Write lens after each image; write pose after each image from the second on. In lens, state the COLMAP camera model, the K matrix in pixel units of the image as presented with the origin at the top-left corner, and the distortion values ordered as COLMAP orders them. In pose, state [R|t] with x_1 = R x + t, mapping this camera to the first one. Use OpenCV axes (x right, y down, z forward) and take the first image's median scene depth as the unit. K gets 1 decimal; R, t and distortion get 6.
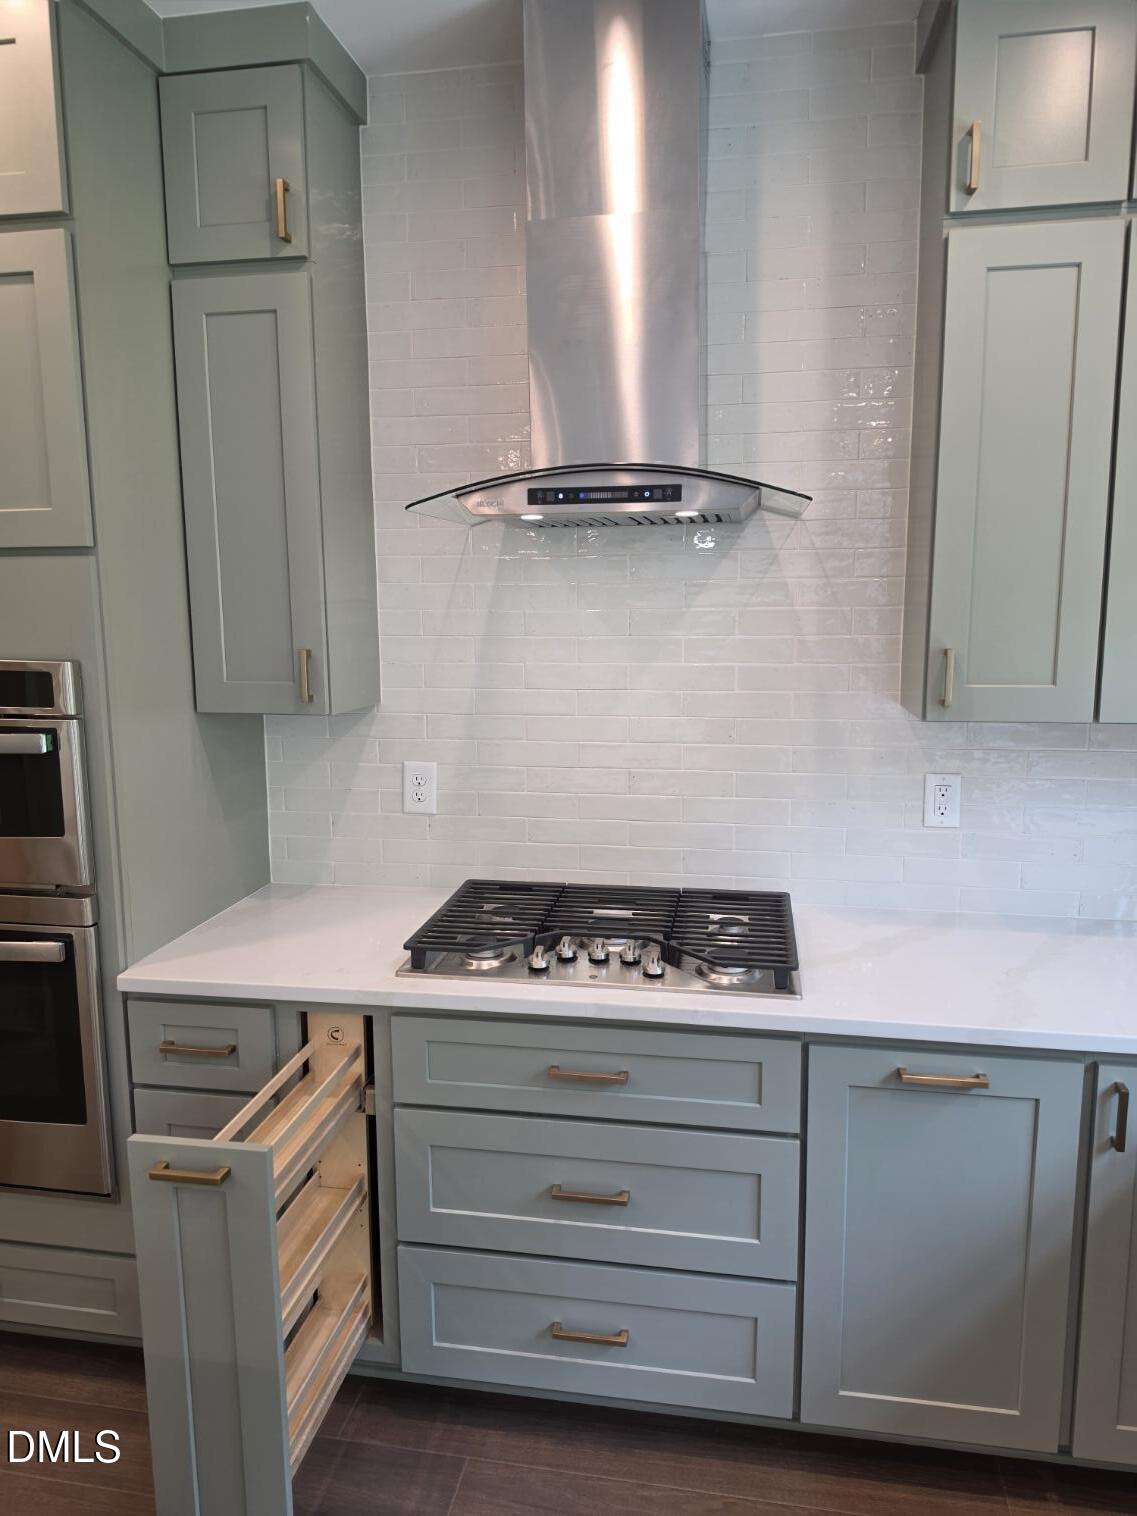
lens RADIAL K [[1049.9, 0, 574.2], [0, 1049.9, 748.1], [0, 0, 1]] dist [0.032687, -0.034149]
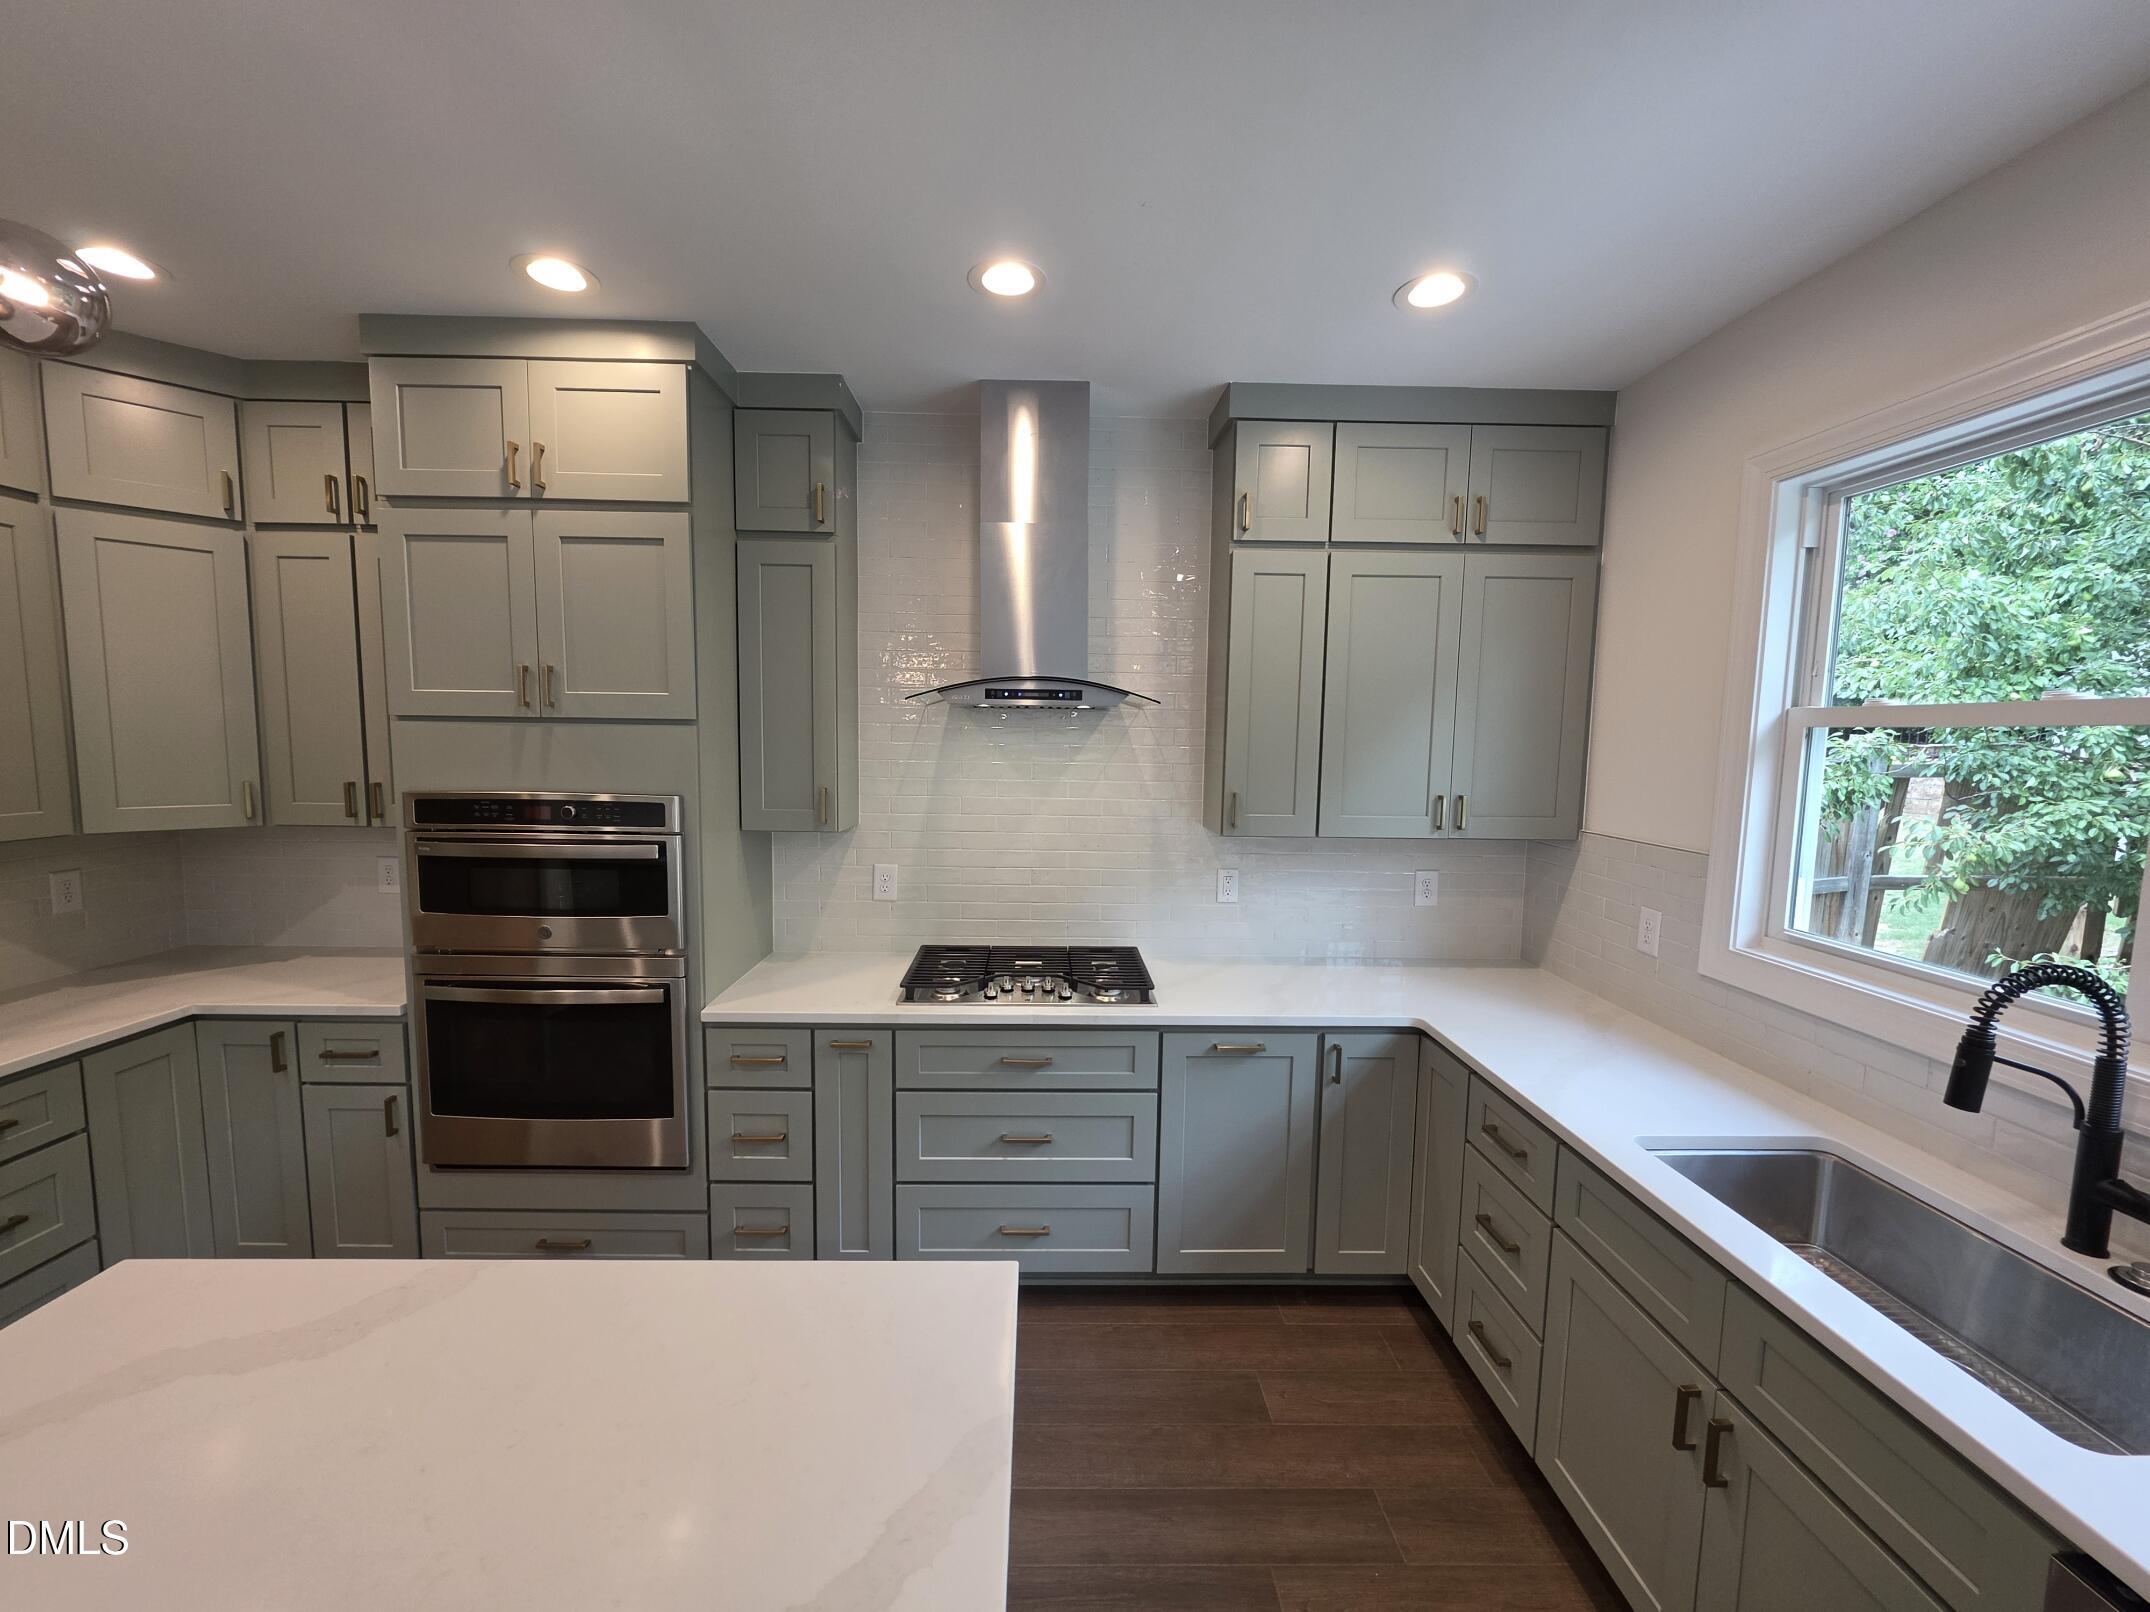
lens RADIAL K [[864.8, 0, 1058.3], [0, 864.8, 815.6], [0, 0, 1]] dist [-0.006455, 0.000380]
pose [[0.980324, 0.004237, 0.197350, -0.189039], [0.005571, 0.998778, -0.049115, 0.007508], [-0.197317, 0.049248, 0.979102, -0.280770]]
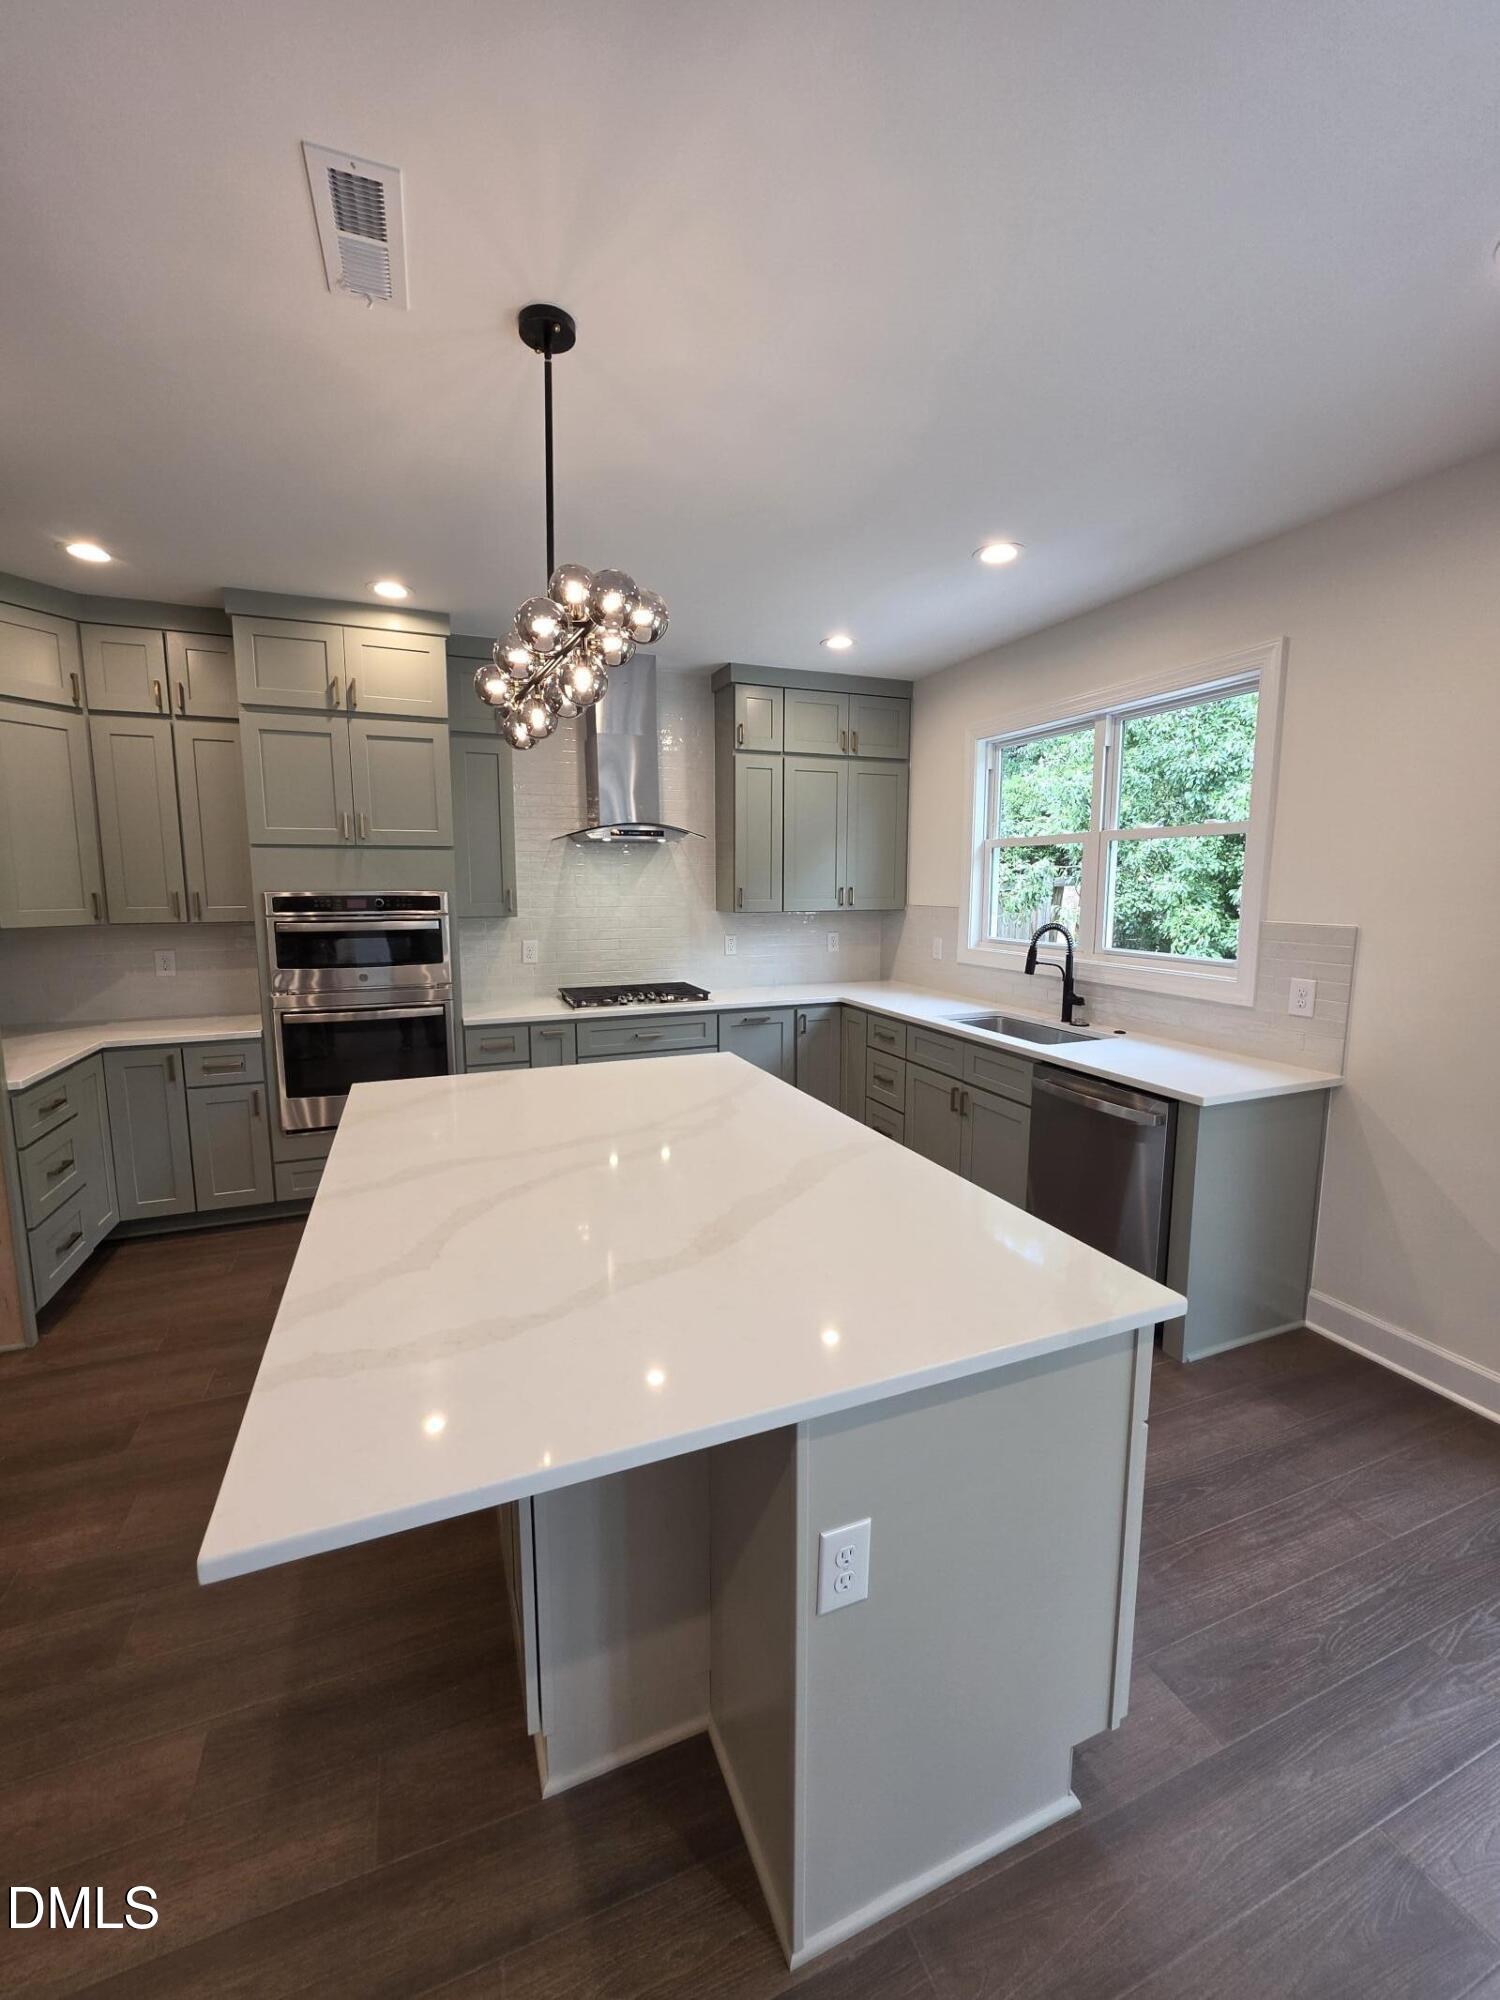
lens RADIAL K [[804.4, 0, 742.4], [0, 804.4, 983.1], [0, 0, 1]] dist [-0.006455, 0.000380]
pose [[0.847828, -0.059207, 0.526956, -0.881459], [0.071875, 0.997407, -0.003577, 0.187370], [-0.525378, 0.040907, 0.849885, -0.962166]]
